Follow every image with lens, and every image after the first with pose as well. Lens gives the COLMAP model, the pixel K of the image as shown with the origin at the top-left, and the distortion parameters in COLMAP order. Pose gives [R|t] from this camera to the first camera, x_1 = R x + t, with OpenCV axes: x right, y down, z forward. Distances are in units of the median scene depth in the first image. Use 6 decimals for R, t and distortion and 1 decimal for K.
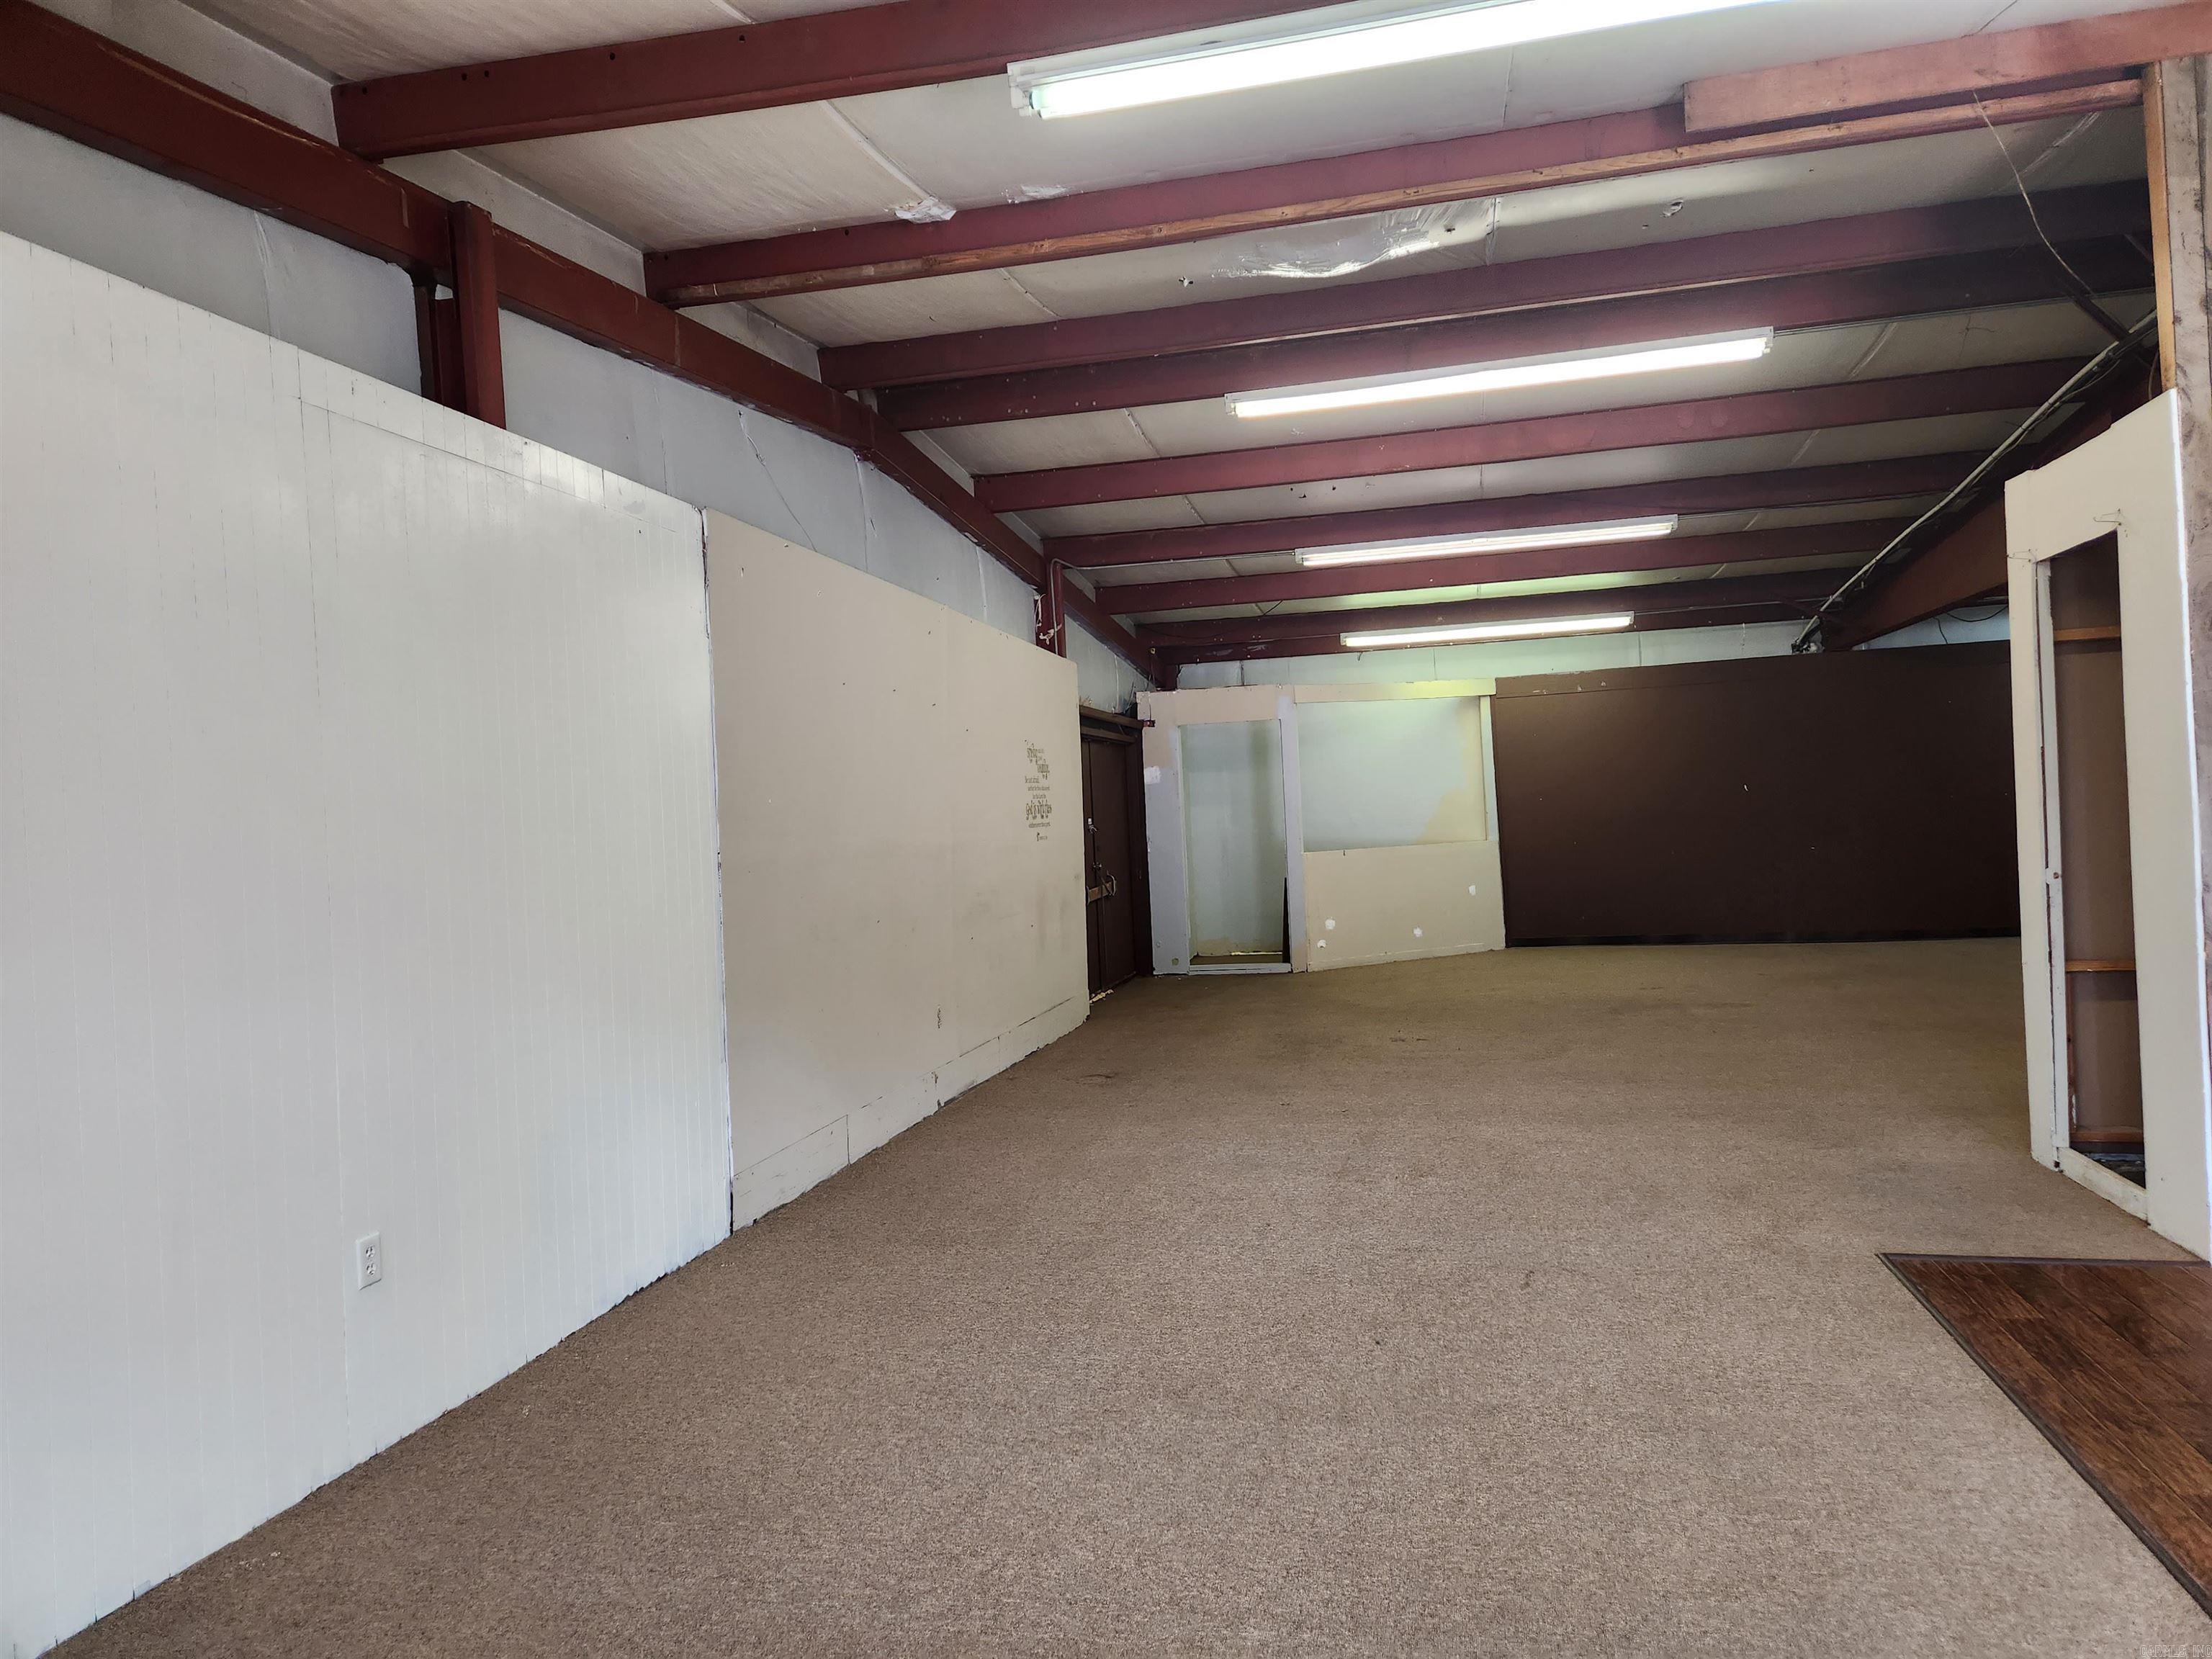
lens RADIAL K [[1469.8, 0, 1126.1], [0, 1469.8, 823.5], [0, 0, 1]] dist [0.087627, -0.074340]
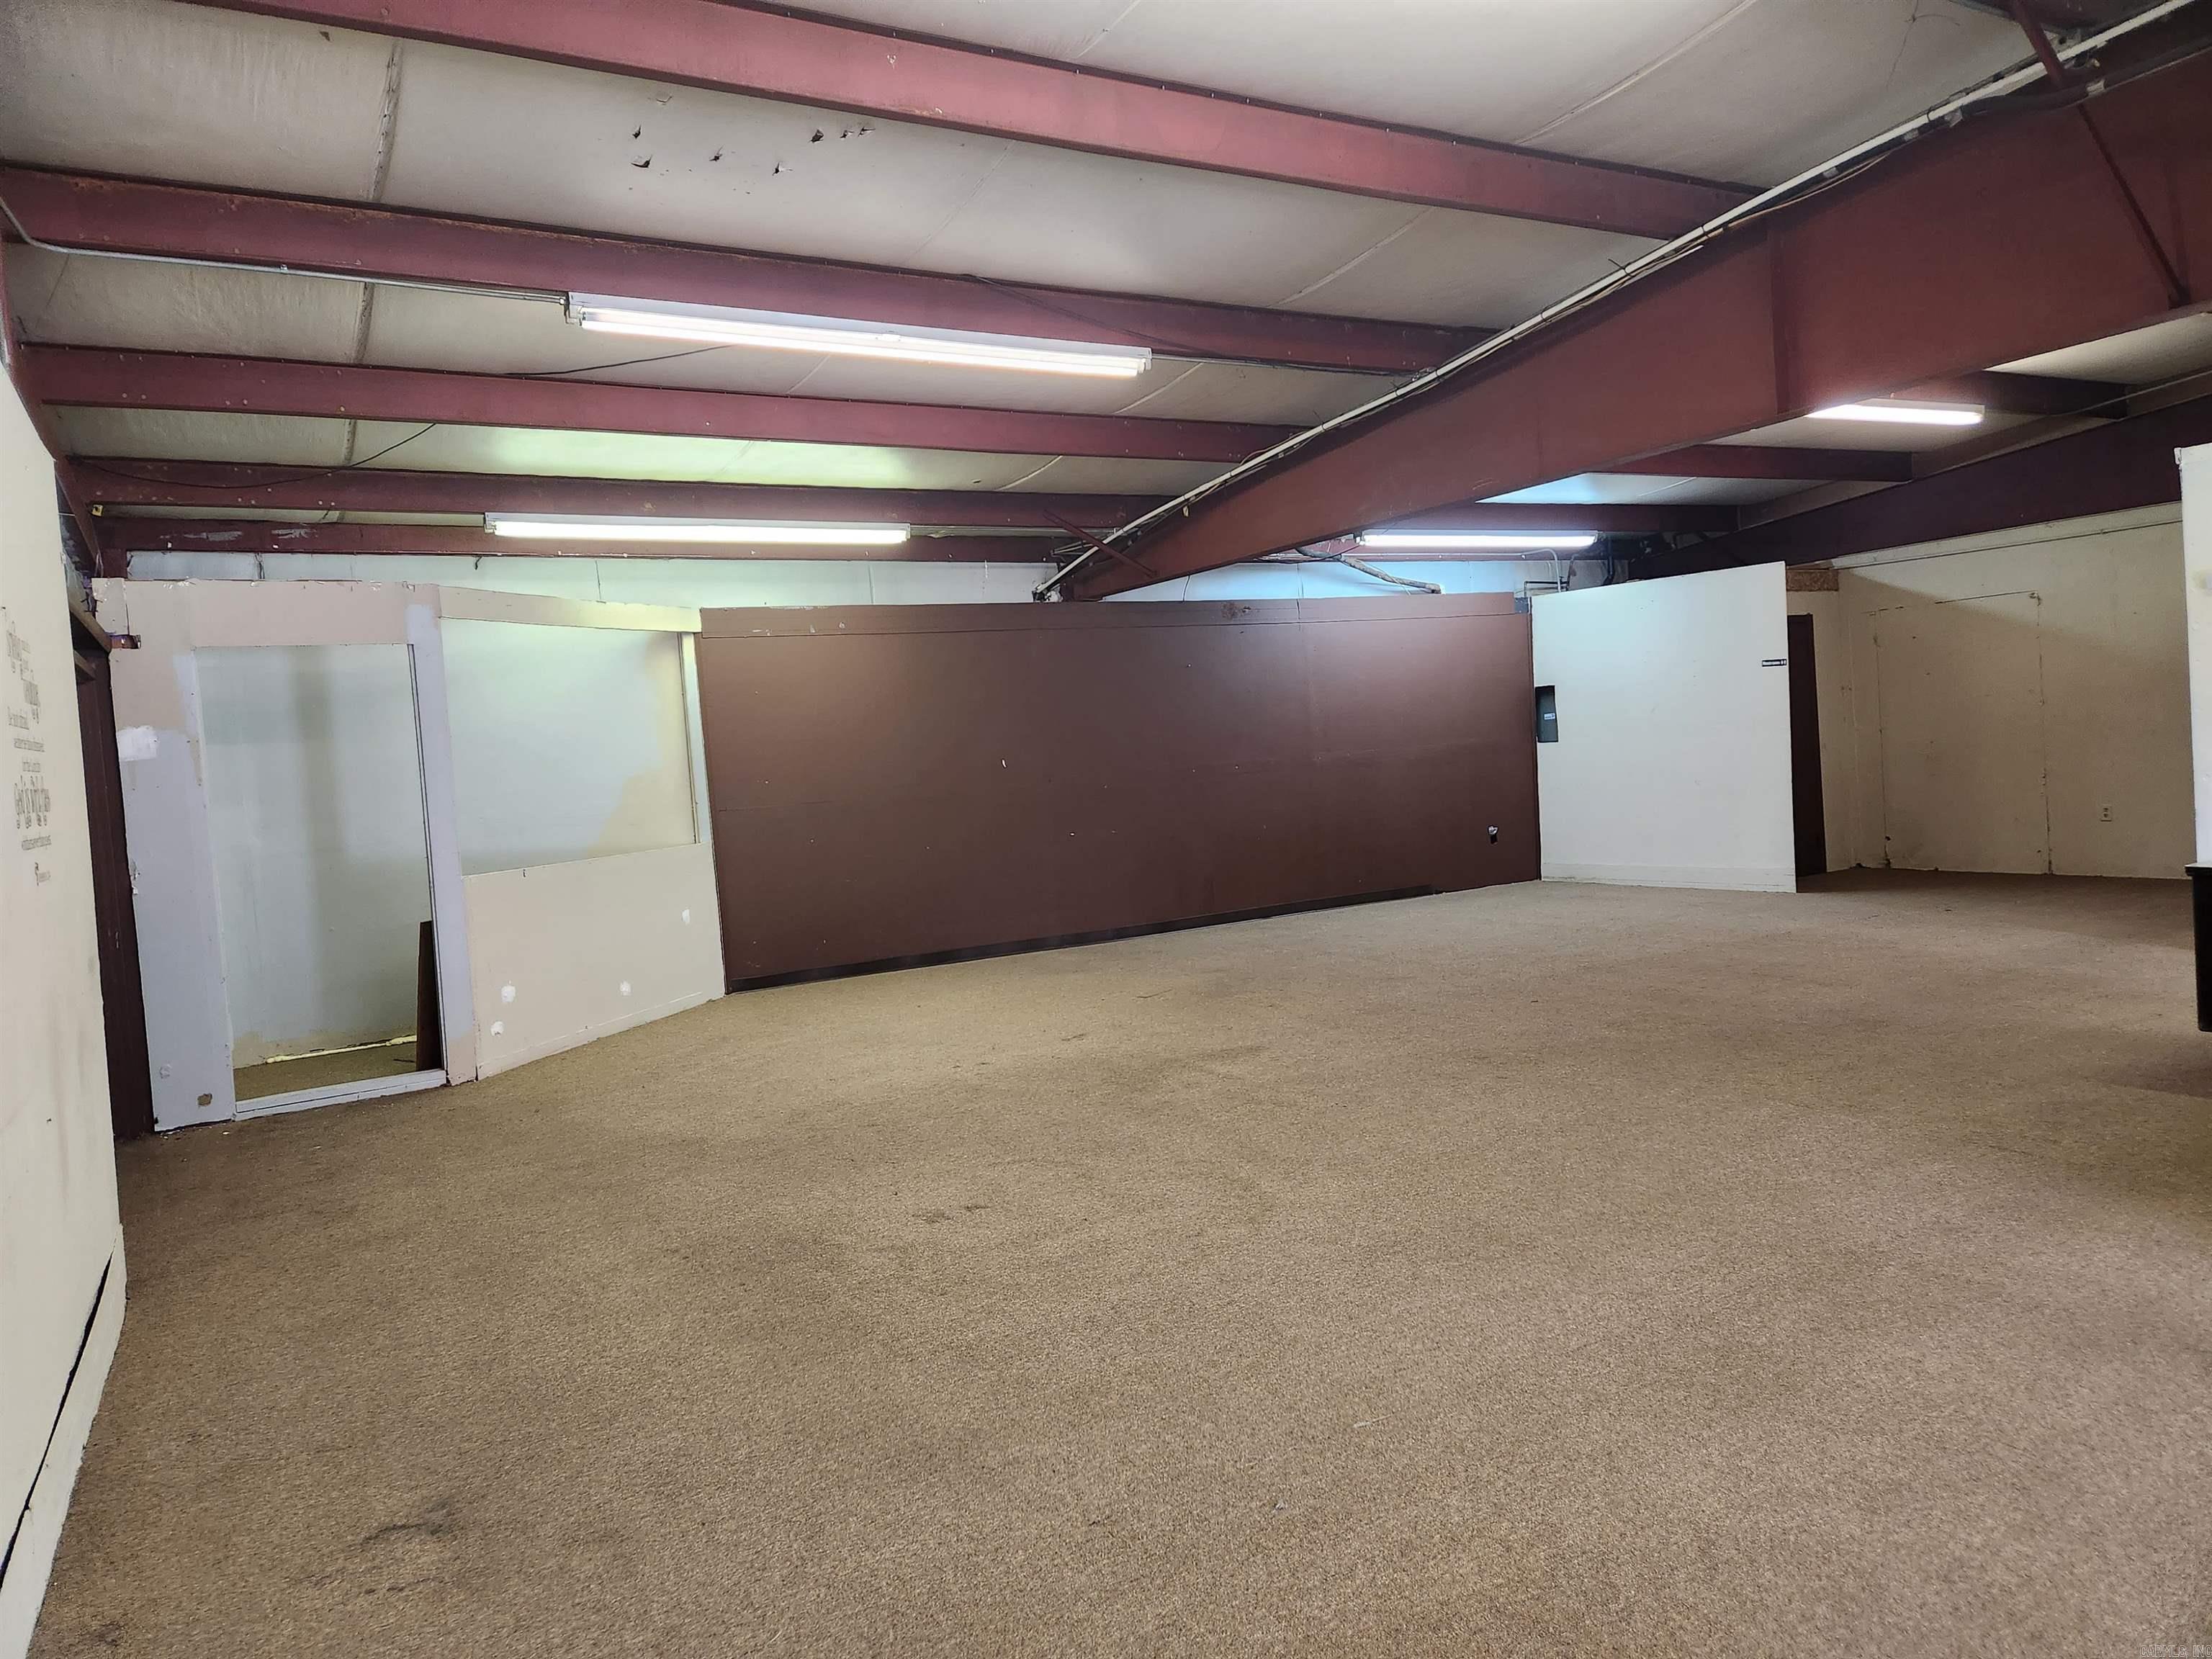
lens RADIAL K [[1473.4, 0, 1106.0], [0, 1473.4, 829.5], [0, 0, 1]] dist [0.082975, -0.069459]
pose [[0.747139, -0.038242, 0.663567, -0.131089], [0.037143, 0.999186, 0.015763, 0.002166], [-0.663629, 0.012869, 0.747951, 0.632773]]
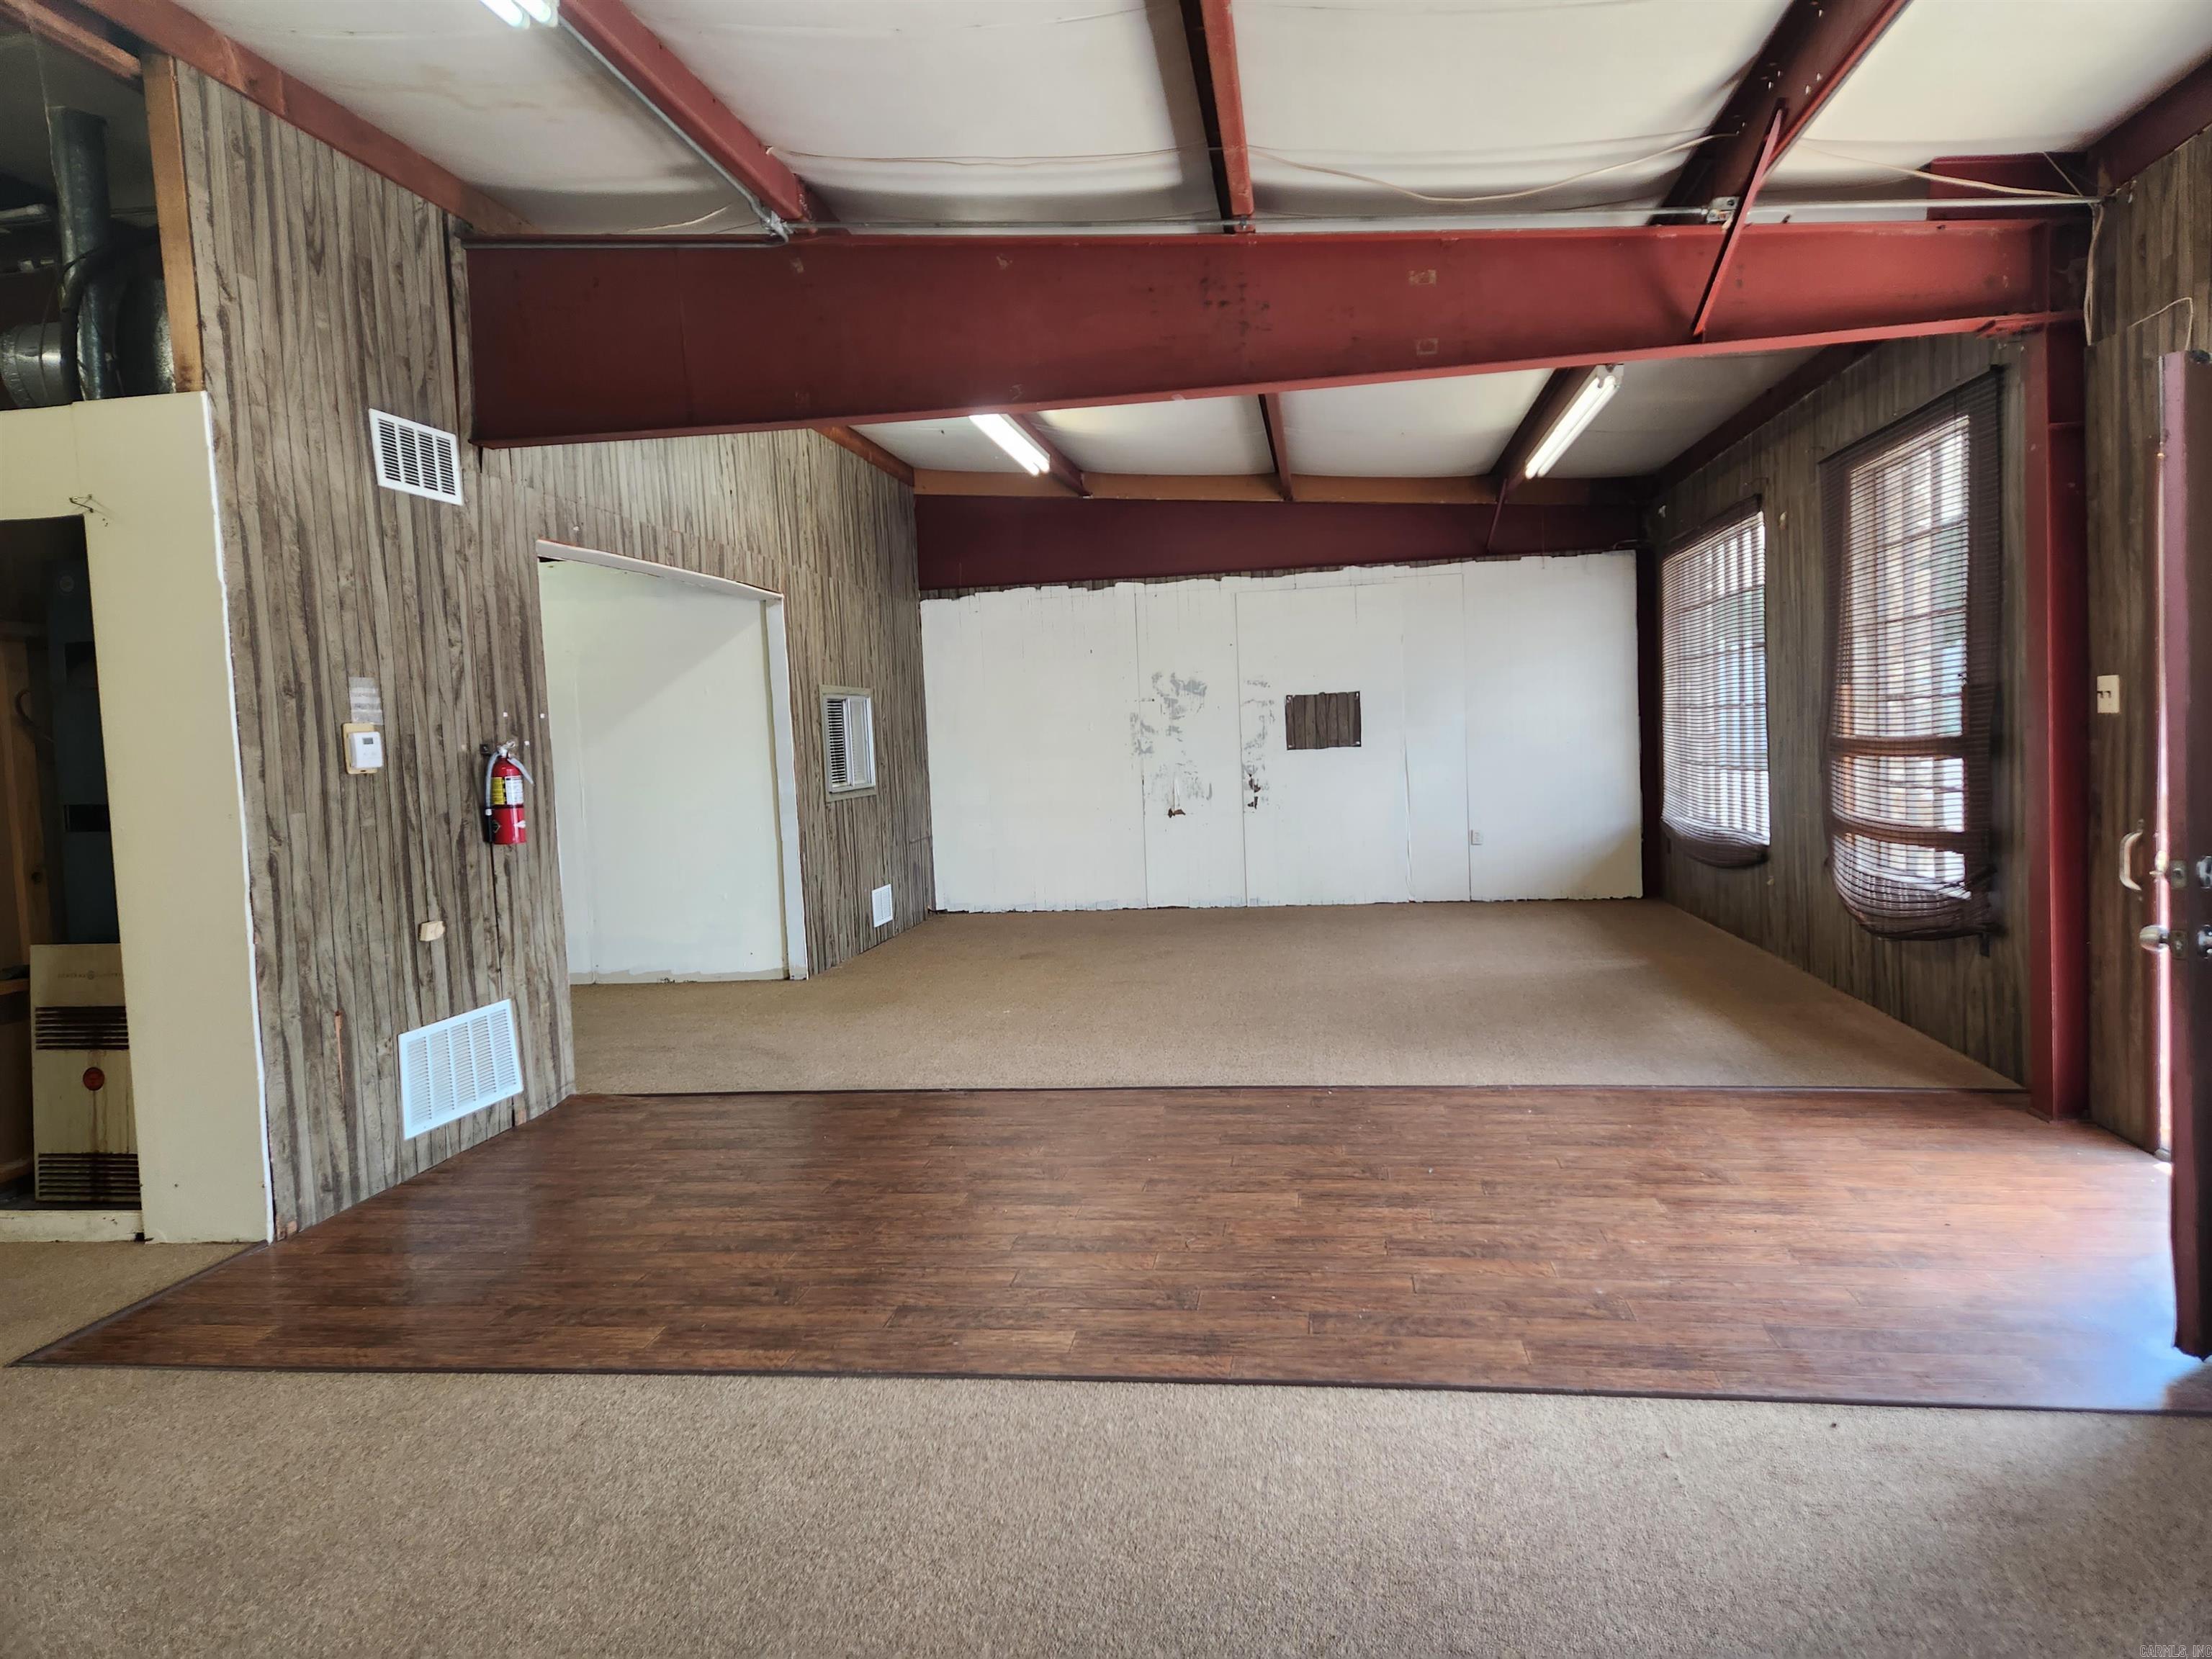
lens RADIAL K [[1473.4, 0, 1106.0], [0, 1473.4, 829.5], [0, 0, 1]] dist [0.082975, -0.069459]
pose [[-0.075430, -0.012641, 0.997071, -0.193517], [0.047187, 0.998754, 0.016232, 0.009026], [-0.996034, 0.048274, -0.074740, 0.260476]]
